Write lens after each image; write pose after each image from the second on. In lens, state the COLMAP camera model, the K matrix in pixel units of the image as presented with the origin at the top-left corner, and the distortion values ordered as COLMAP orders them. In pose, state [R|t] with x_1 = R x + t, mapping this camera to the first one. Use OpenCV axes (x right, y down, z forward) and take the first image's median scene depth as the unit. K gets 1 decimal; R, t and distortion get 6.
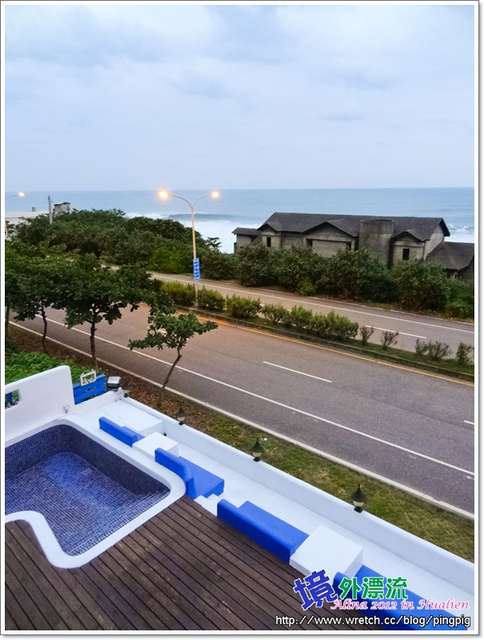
lens RADIAL K [[429.8, 0, 240.7], [0, 429.8, 316.0], [0, 0, 1]] dist [-0.009590, 0.002005]
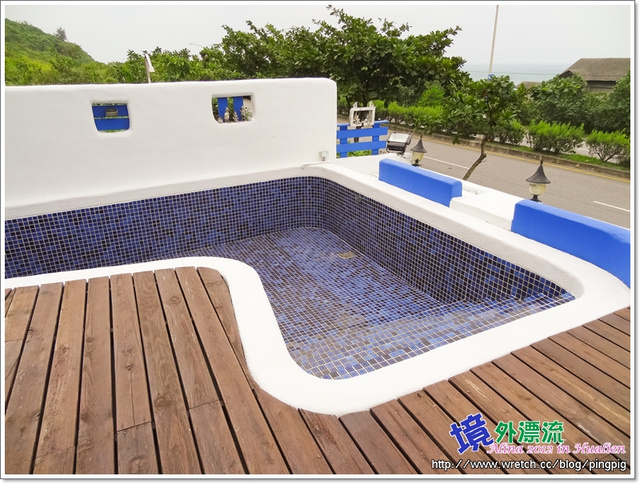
lens RADIAL K [[429.8, 0, 318.7], [0, 429.8, 243.8], [0, 0, 1]] dist [-0.009590, 0.002005]
pose [[0.920176, 0.150917, -0.361248, -0.194211], [-0.109281, 0.985051, 0.133160, 0.279863], [0.375944, -0.083053, 0.922913, 0.475642]]
